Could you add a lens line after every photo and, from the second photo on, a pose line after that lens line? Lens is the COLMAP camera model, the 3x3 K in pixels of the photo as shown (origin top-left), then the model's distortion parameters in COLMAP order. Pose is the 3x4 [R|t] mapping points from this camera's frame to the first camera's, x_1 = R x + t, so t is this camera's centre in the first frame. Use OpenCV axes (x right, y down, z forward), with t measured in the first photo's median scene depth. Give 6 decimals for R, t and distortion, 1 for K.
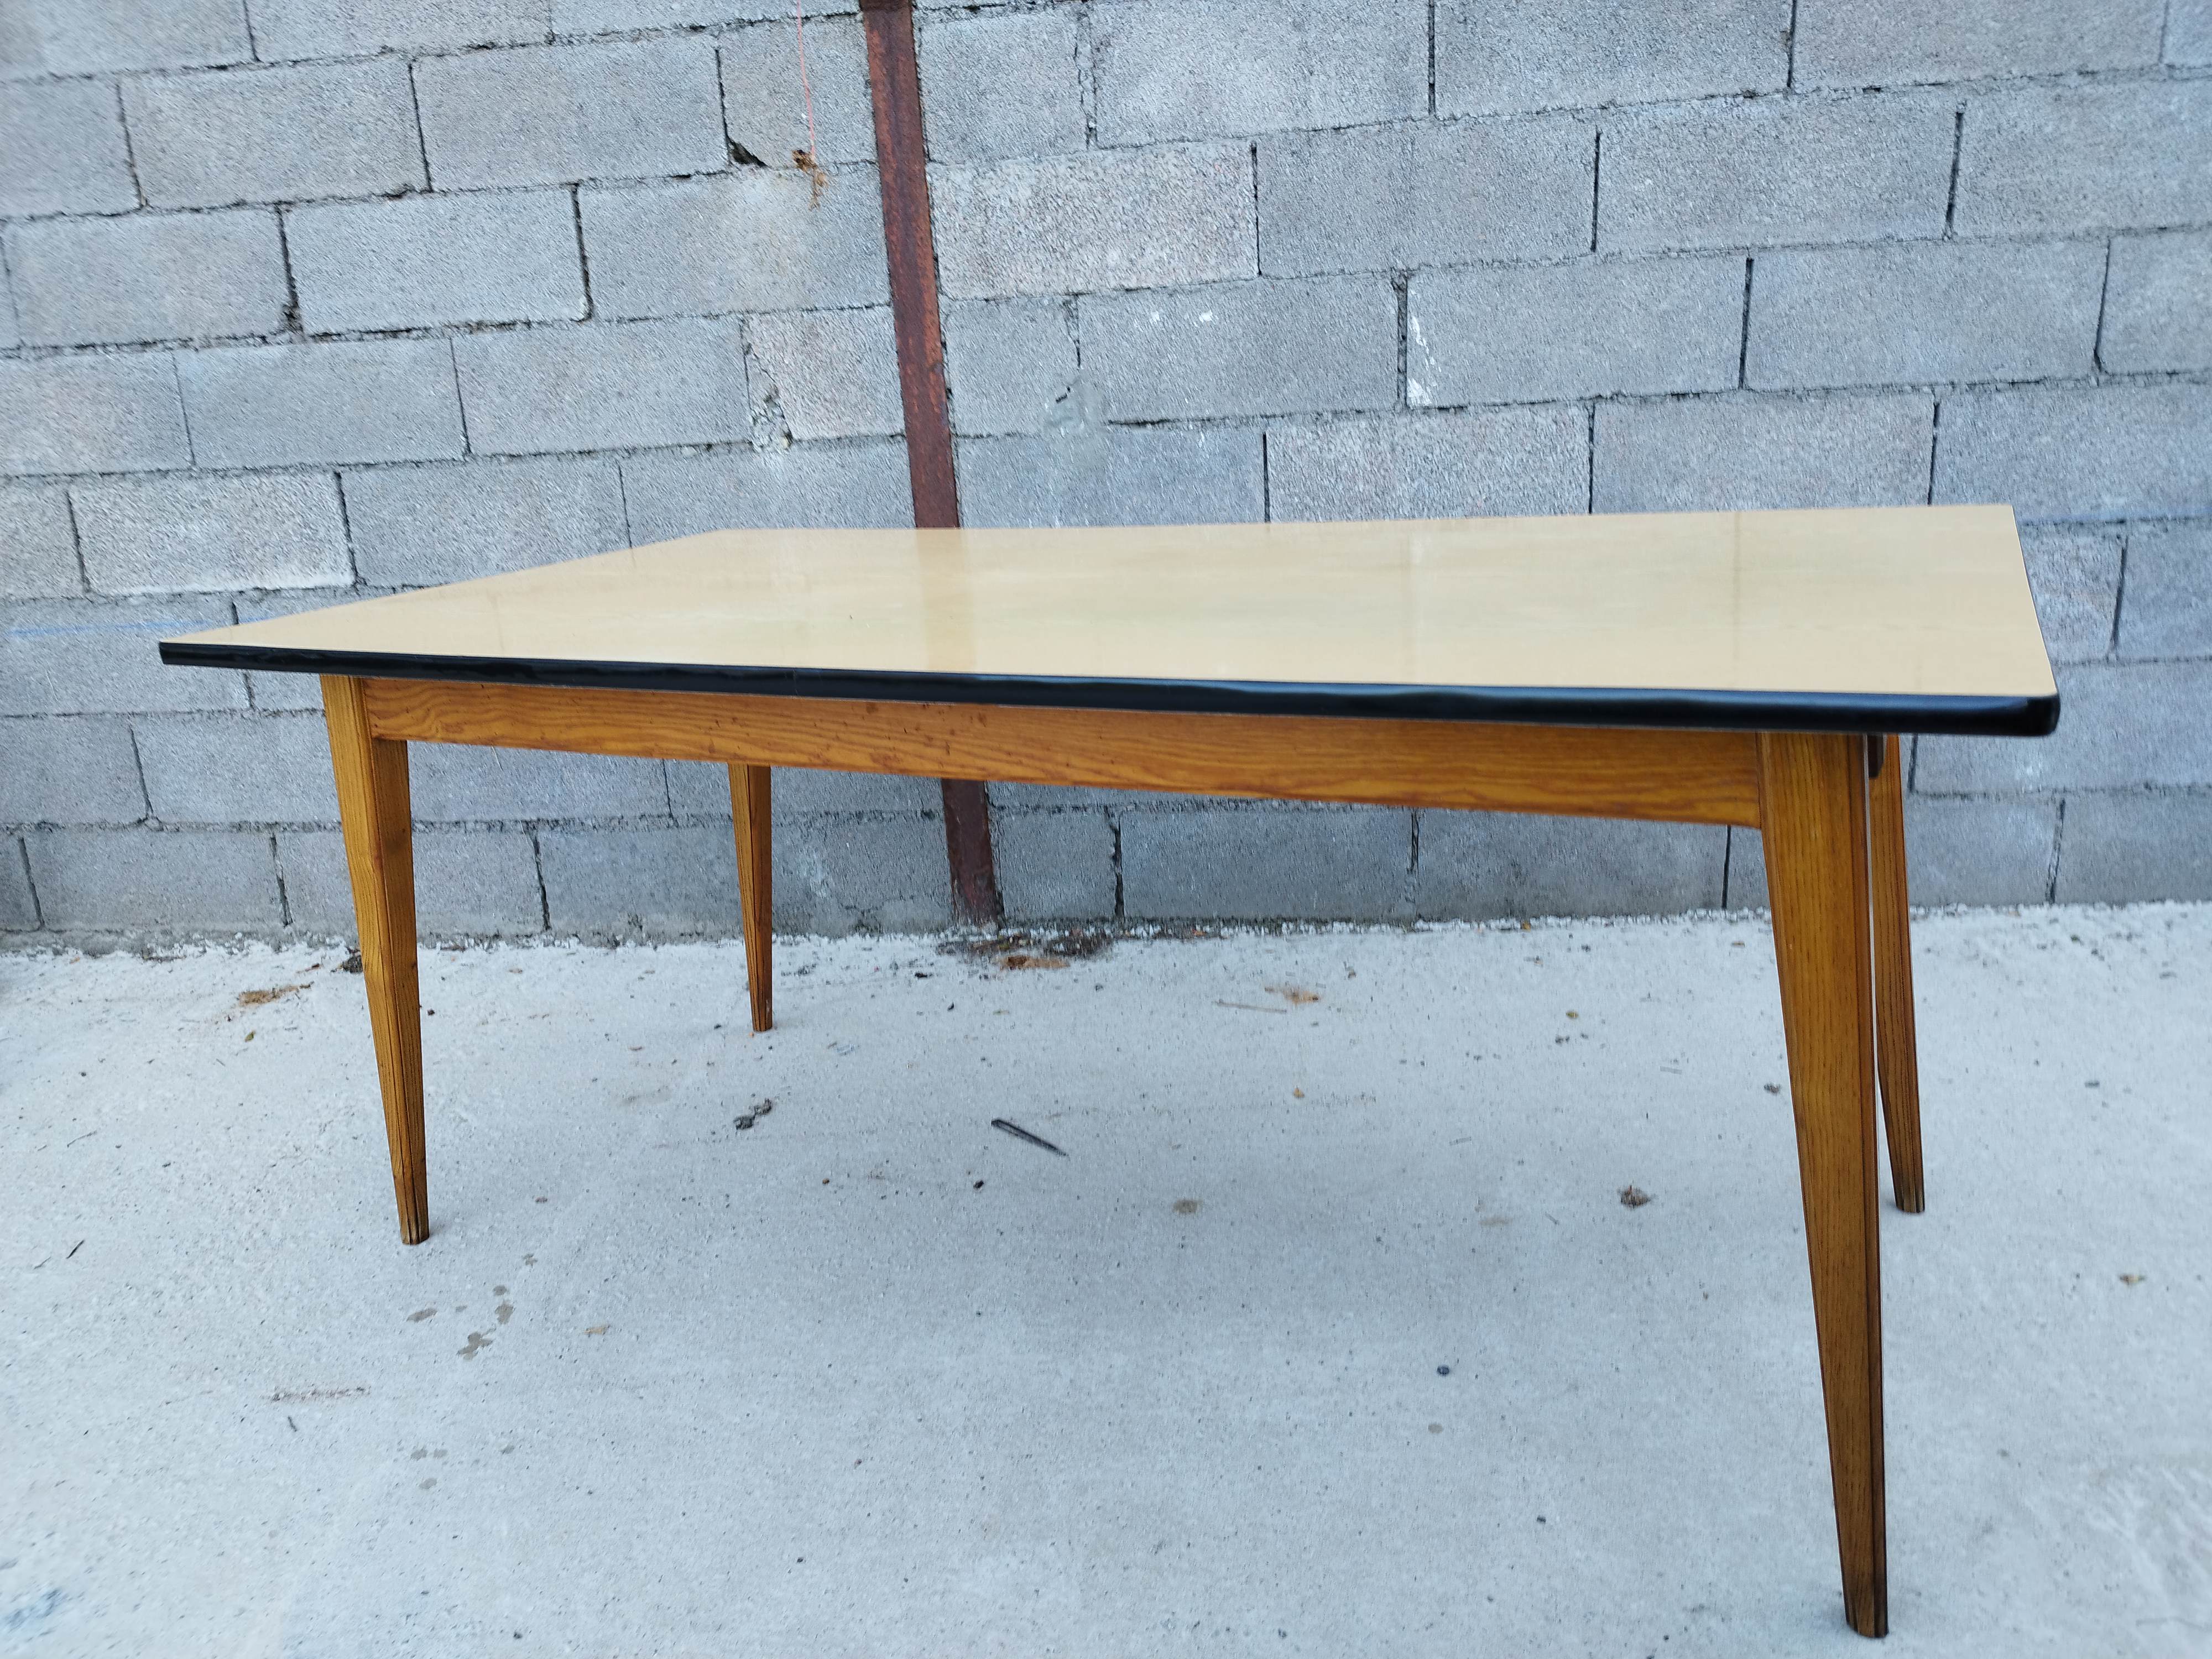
lens RADIAL K [[1594.5, 0, 1108.3], [0, 1594.5, 825.8], [0, 0, 1]] dist [0.022049, -0.028659]
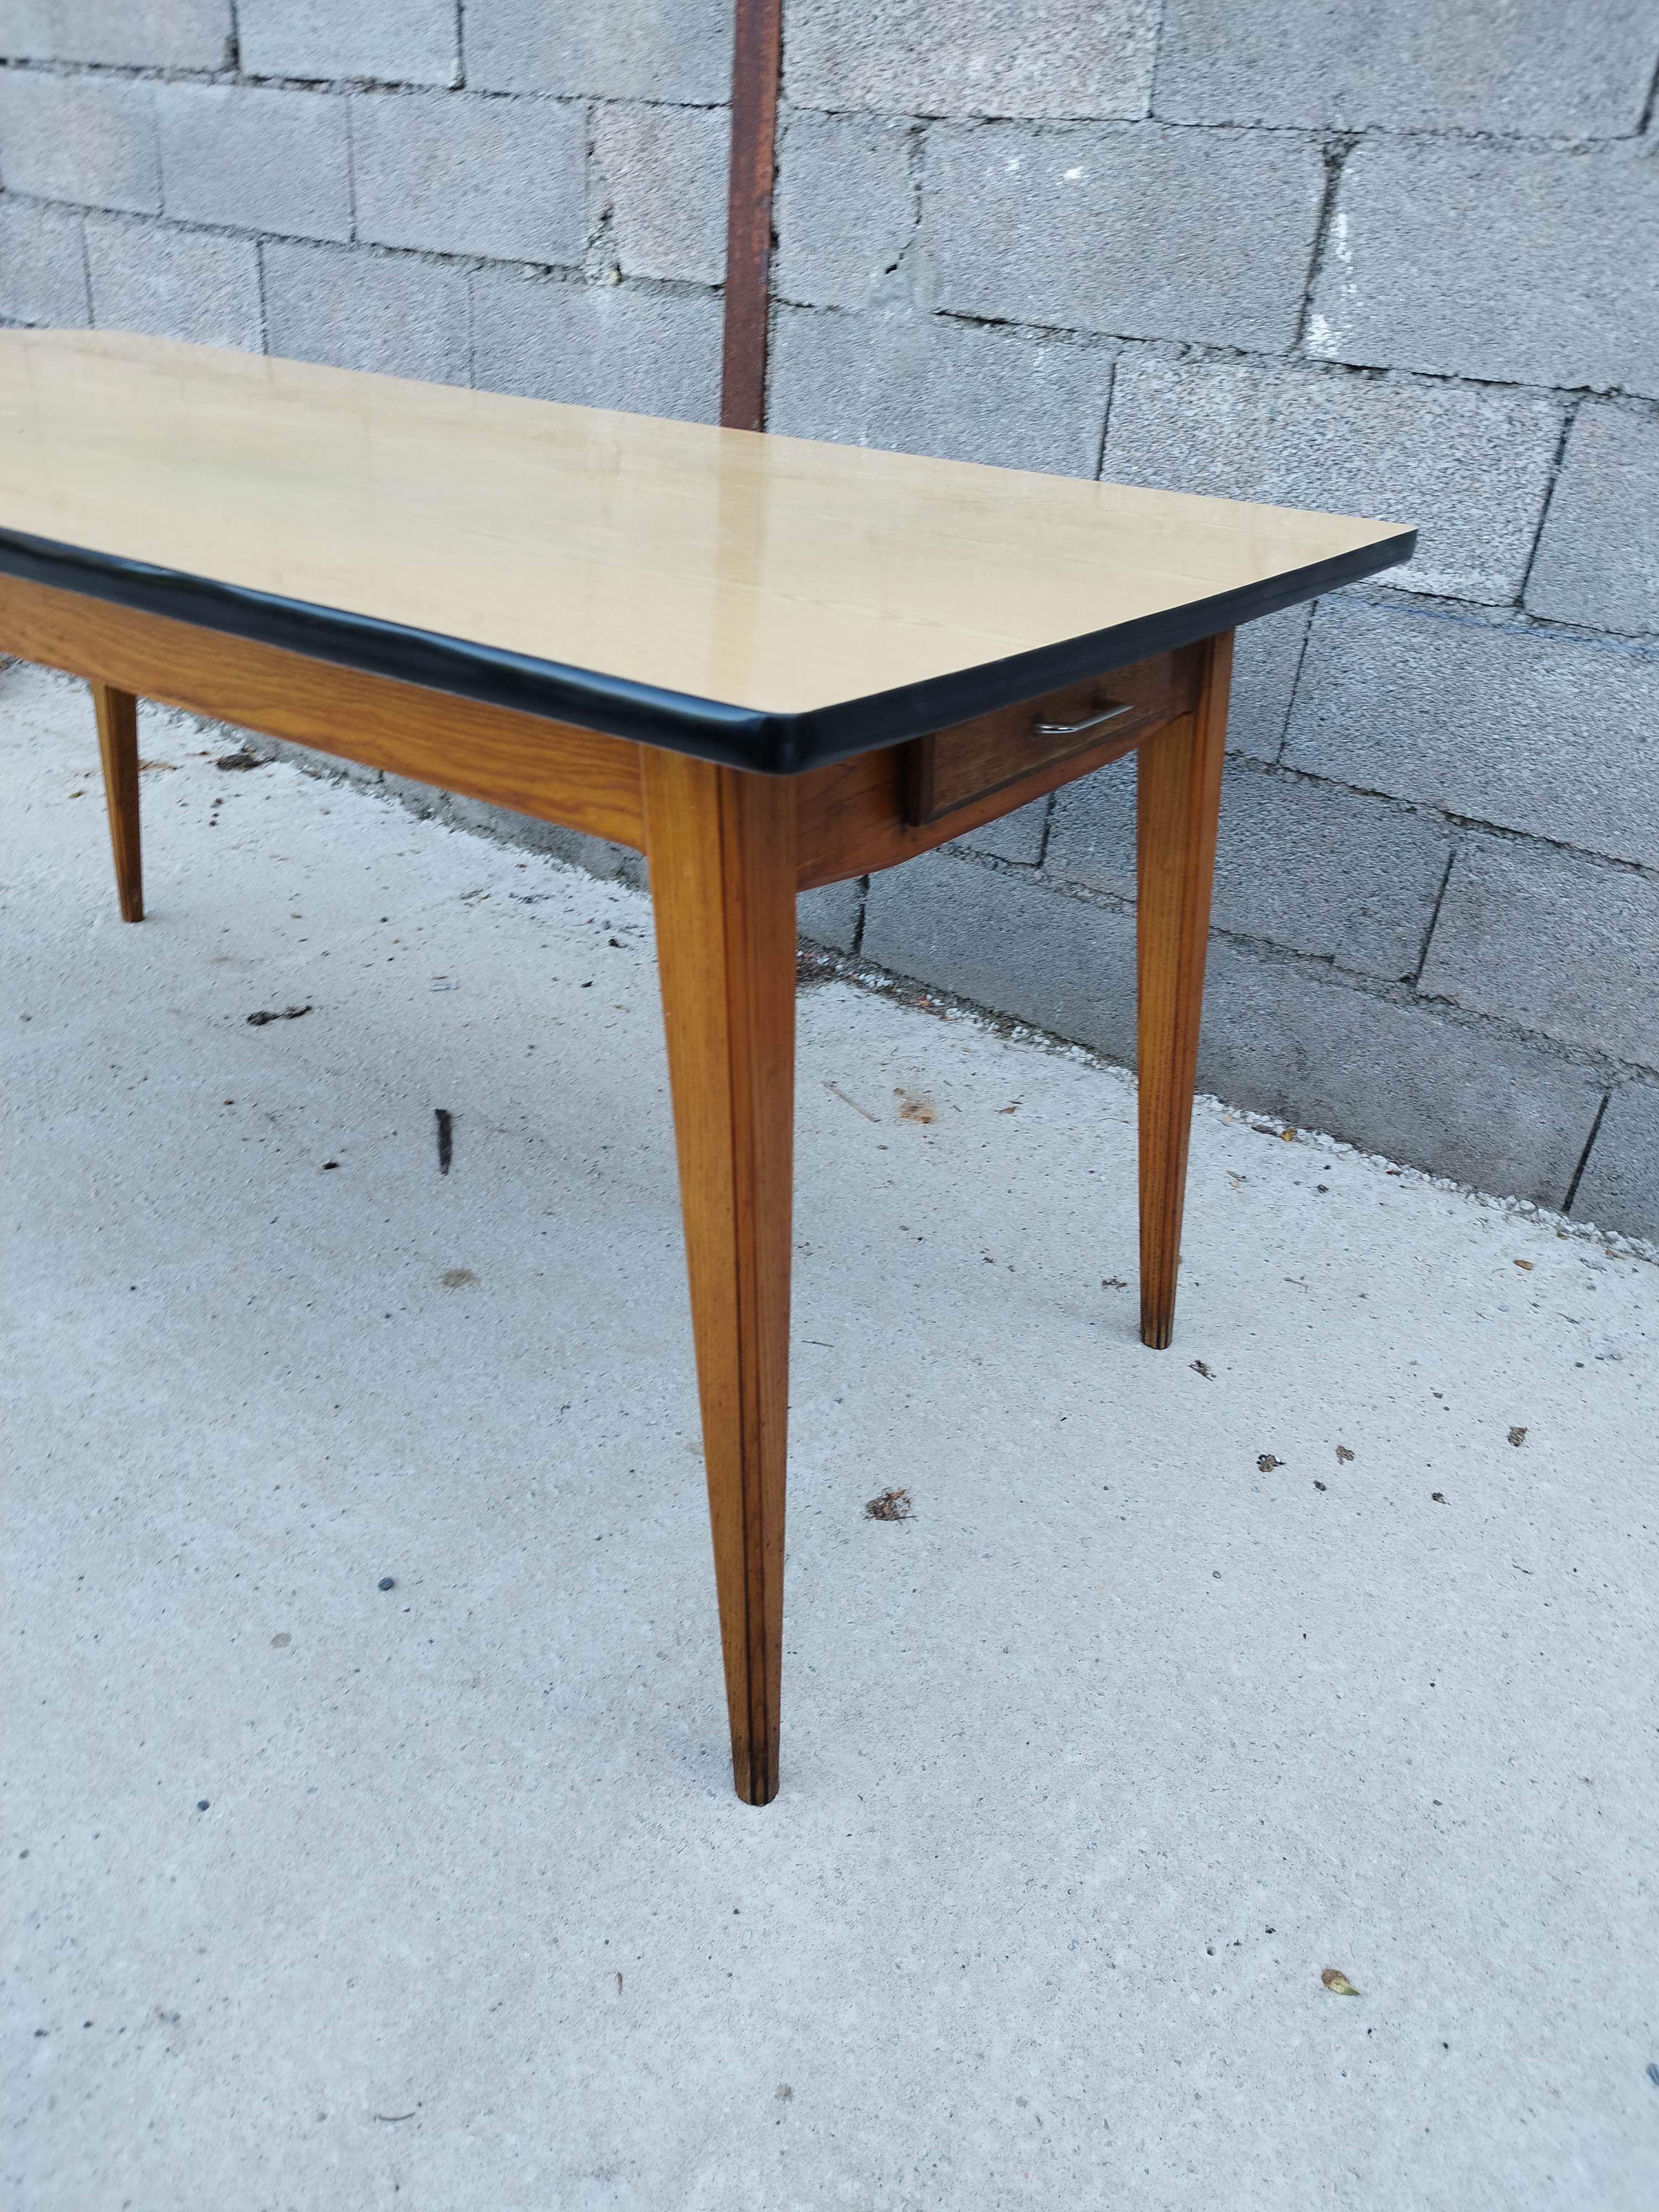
lens RADIAL K [[1594.5, 0, 838.9], [0, 1594.5, 1116.0], [0, 0, 1]] dist [0.022049, -0.028659]
pose [[0.855551, 0.354176, -0.377613, 0.373506], [-0.272342, 0.928194, 0.253546, -0.078506], [0.440299, -0.114081, 0.890574, 0.261199]]
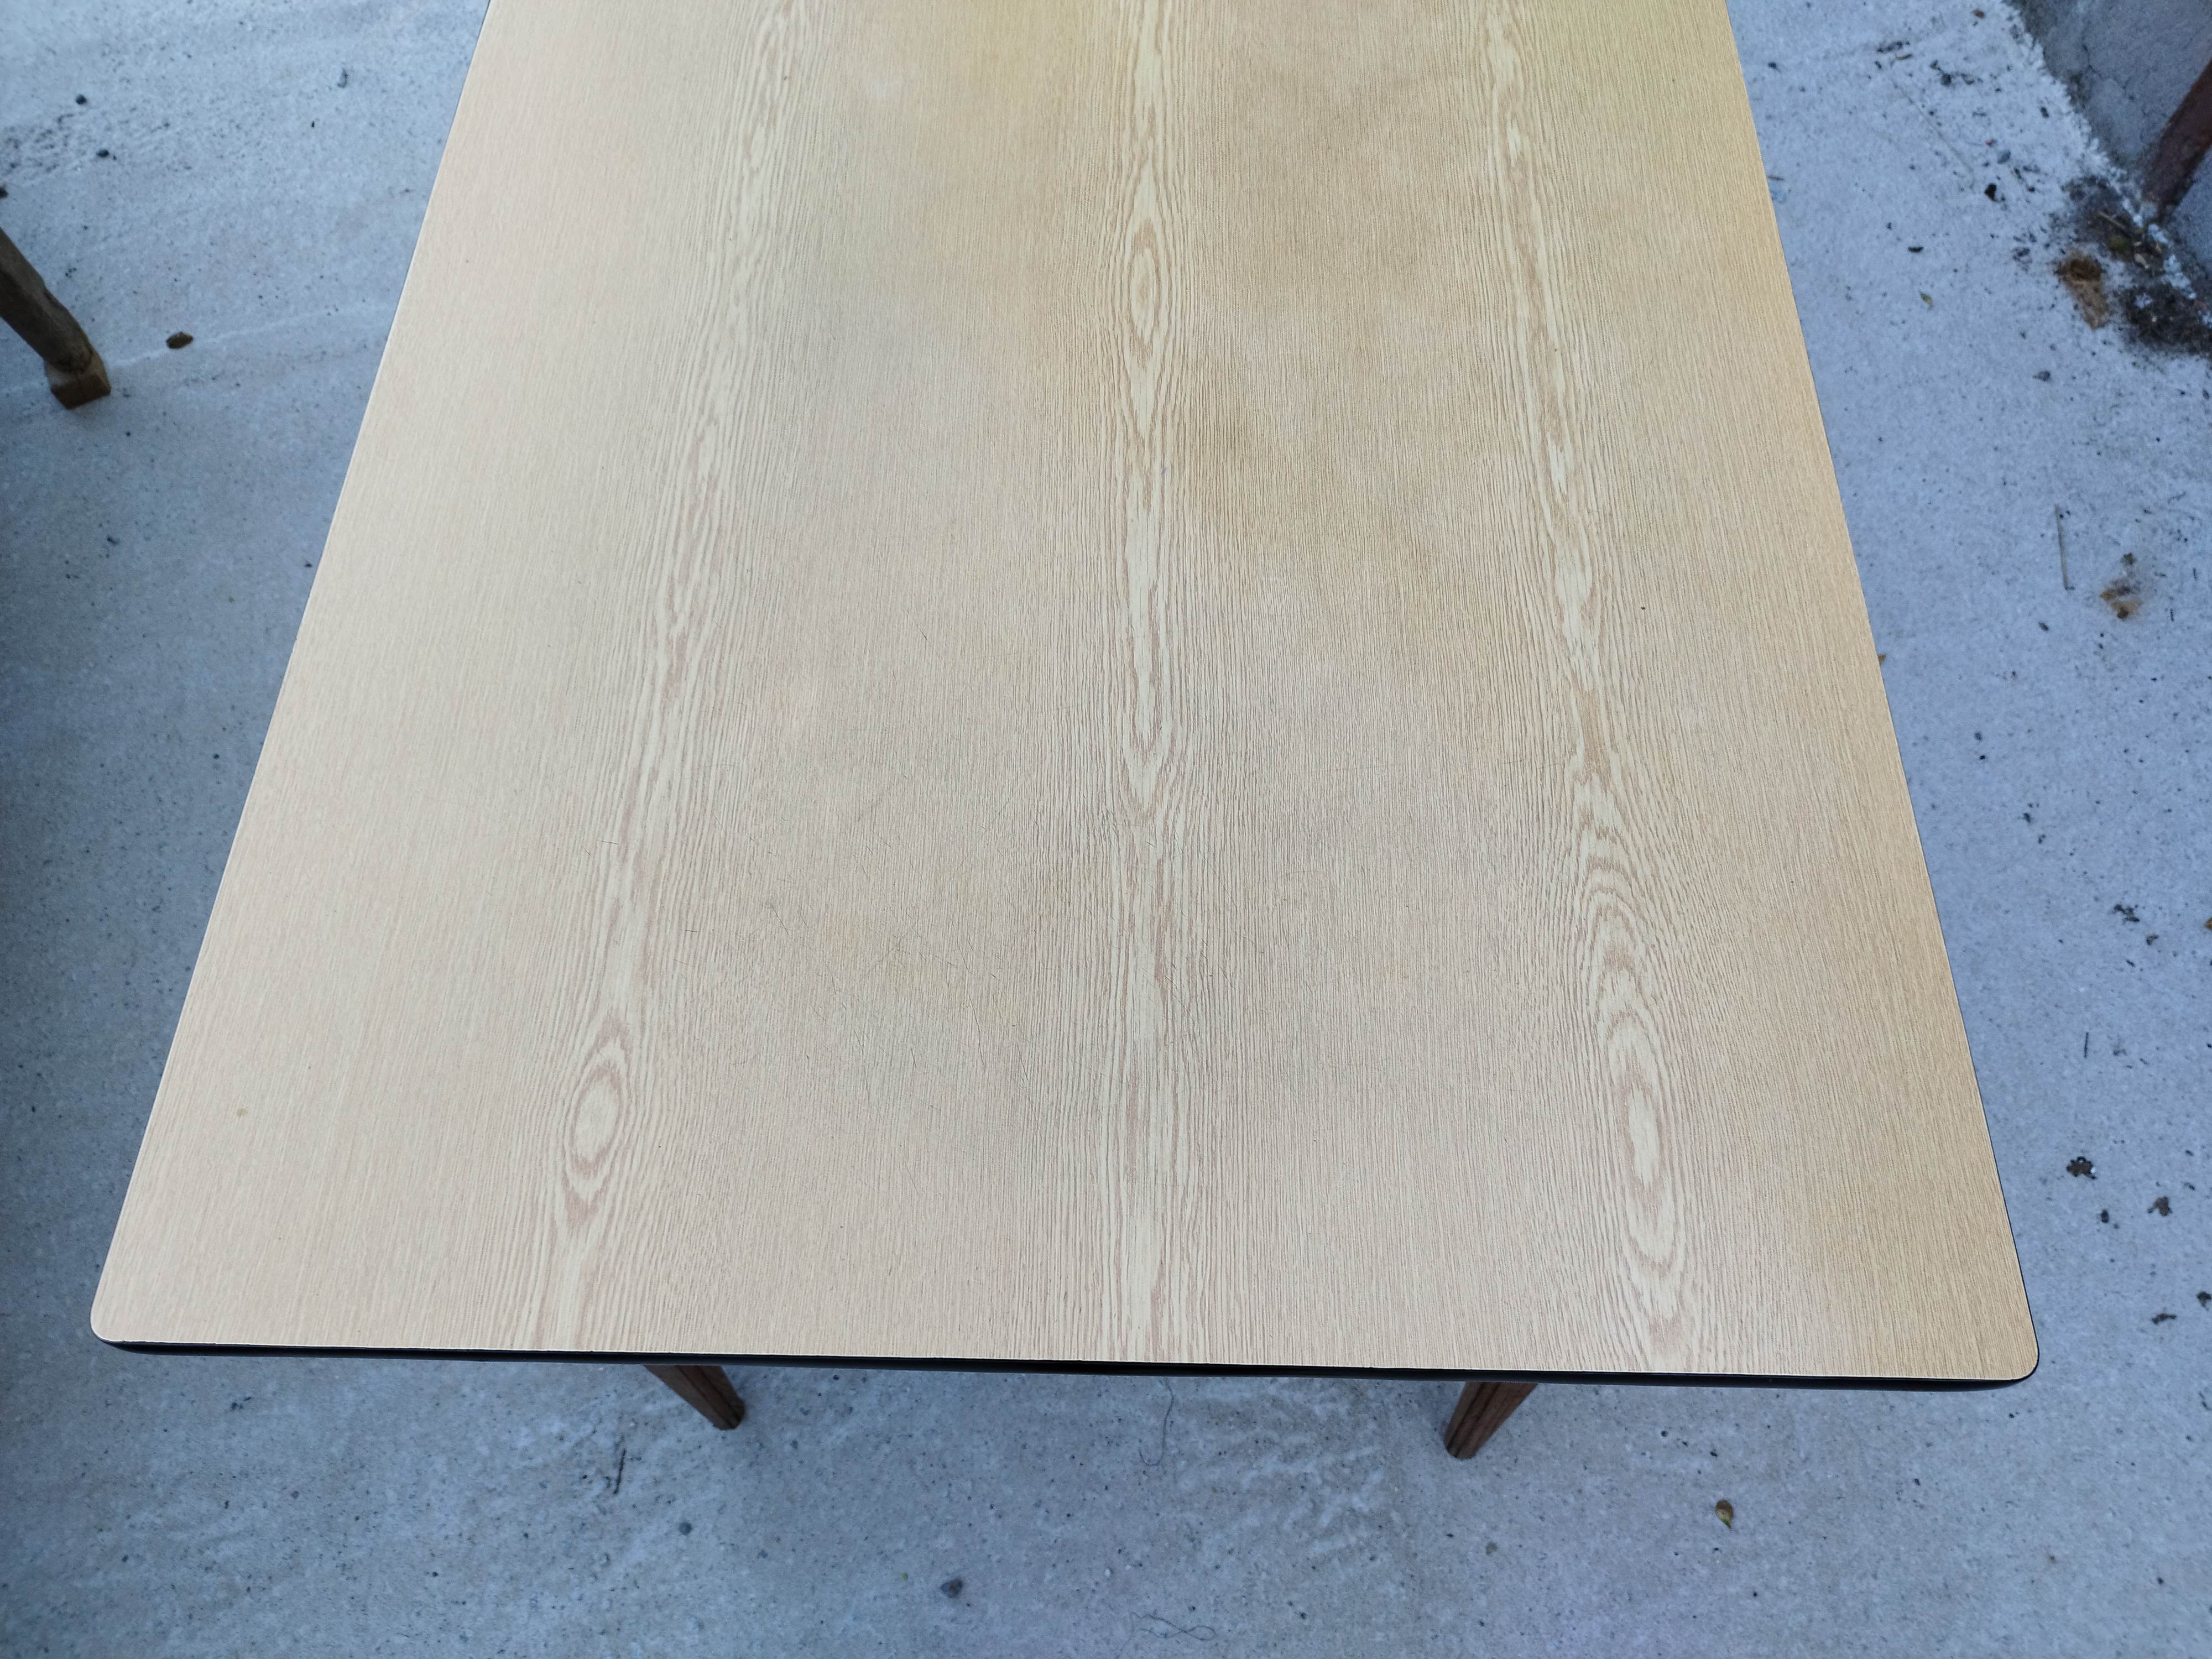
lens RADIAL K [[1594.5, 0, 1087.0], [0, 1594.5, 843.3], [0, 0, 1]] dist [0.022049, -0.028659]
pose [[0.282748, 0.887632, -0.363543, 0.339211], [-0.282107, 0.439200, 0.852947, -0.321677], [0.916771, -0.138611, 0.374590, 0.262571]]
